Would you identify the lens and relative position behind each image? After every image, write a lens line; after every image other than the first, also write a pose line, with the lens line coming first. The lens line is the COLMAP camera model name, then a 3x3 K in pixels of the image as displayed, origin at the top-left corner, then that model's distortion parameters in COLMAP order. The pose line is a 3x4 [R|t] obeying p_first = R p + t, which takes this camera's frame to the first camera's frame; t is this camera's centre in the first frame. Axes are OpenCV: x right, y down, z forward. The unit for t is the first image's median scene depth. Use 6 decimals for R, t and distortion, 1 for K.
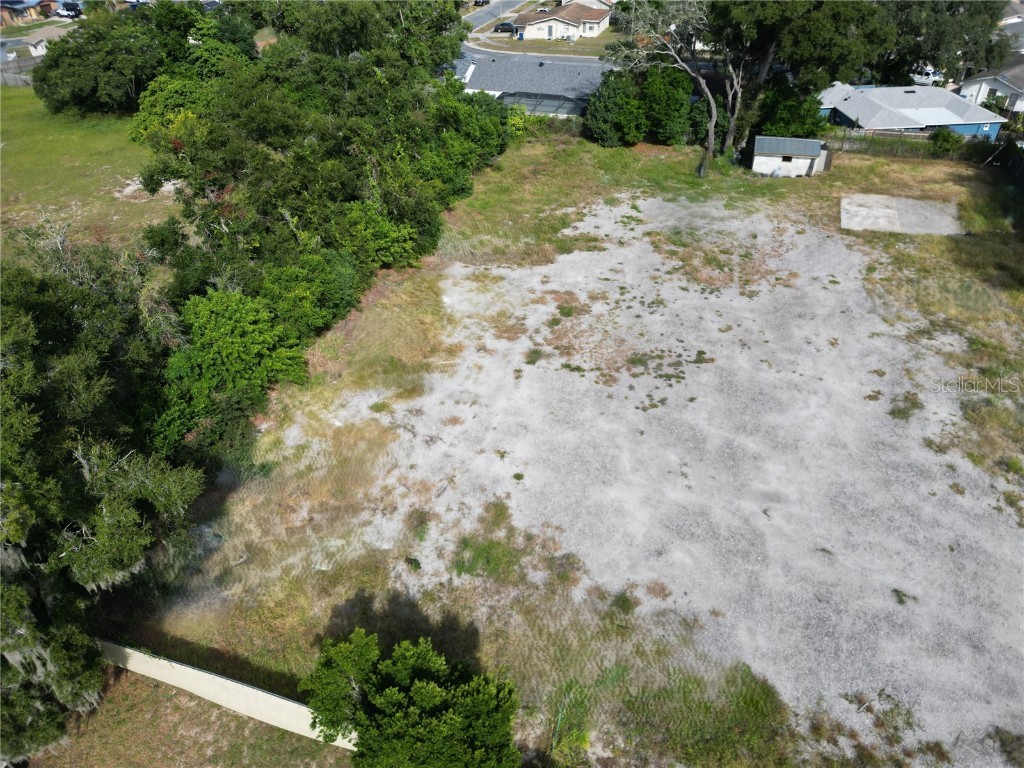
lens RADIAL K [[719.2, 0, 512.0], [0, 719.2, 384.0], [0, 0, 1]] dist [0.000887, -0.001192]
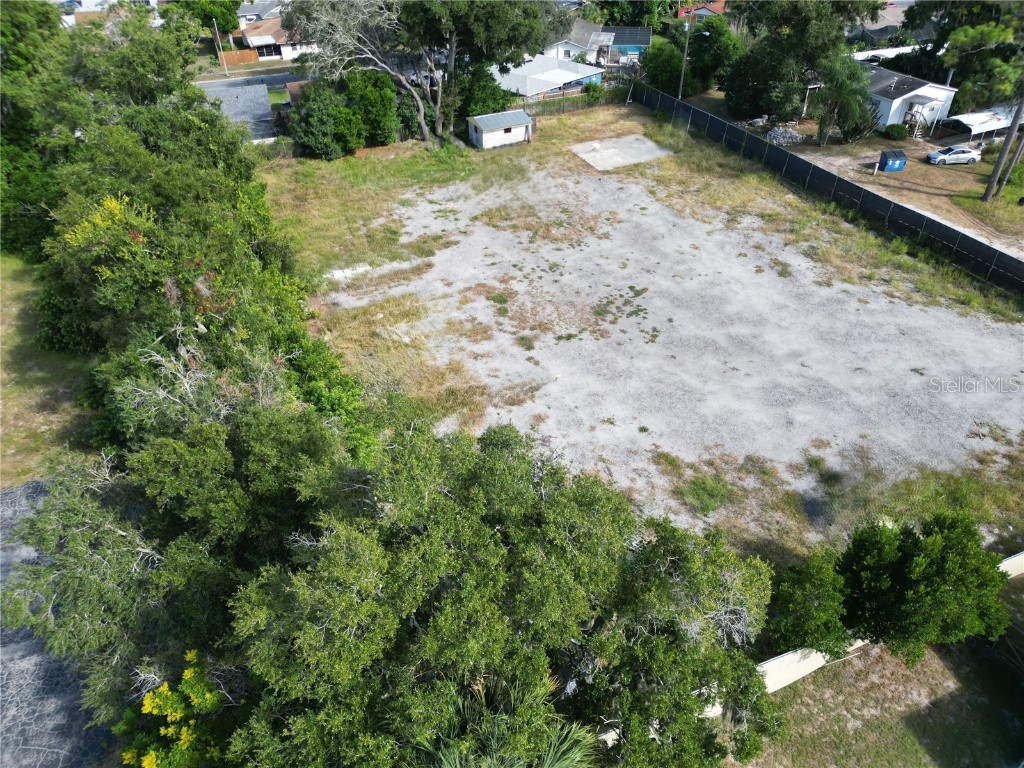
lens RADIAL K [[700.9, 0, 512.0], [0, 700.9, 384.0], [0, 0, 1]] dist [0.025586, -0.007871]
pose [[0.748929, -0.392103, 0.534192, -0.509684], [0.394985, 0.911431, 0.115238, -0.100688], [-0.532064, 0.124692, 0.837472, 0.156881]]
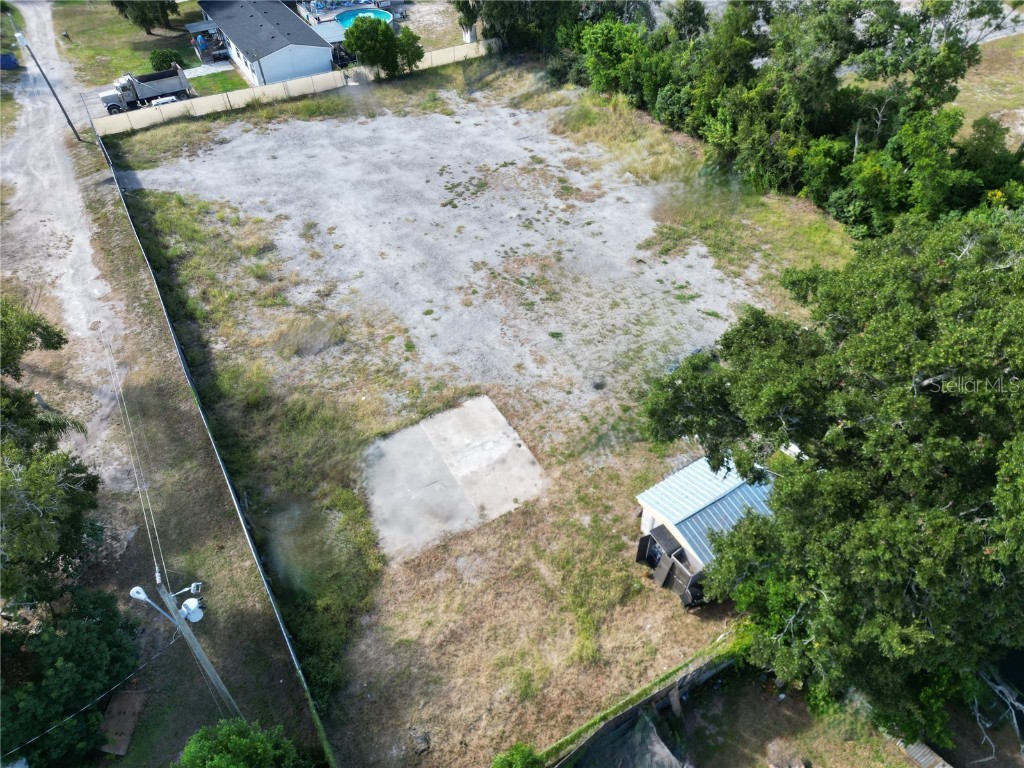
lens RADIAL K [[721.7, 0, 512.0], [0, 721.7, 384.0], [0, 0, 1]] dist [0.043662, -0.003257]
pose [[-0.653555, 0.550954, -0.518956, 0.972460], [-0.421512, 0.304540, 0.854156, -1.024453], [0.628644, 0.776984, 0.033200, 1.174388]]
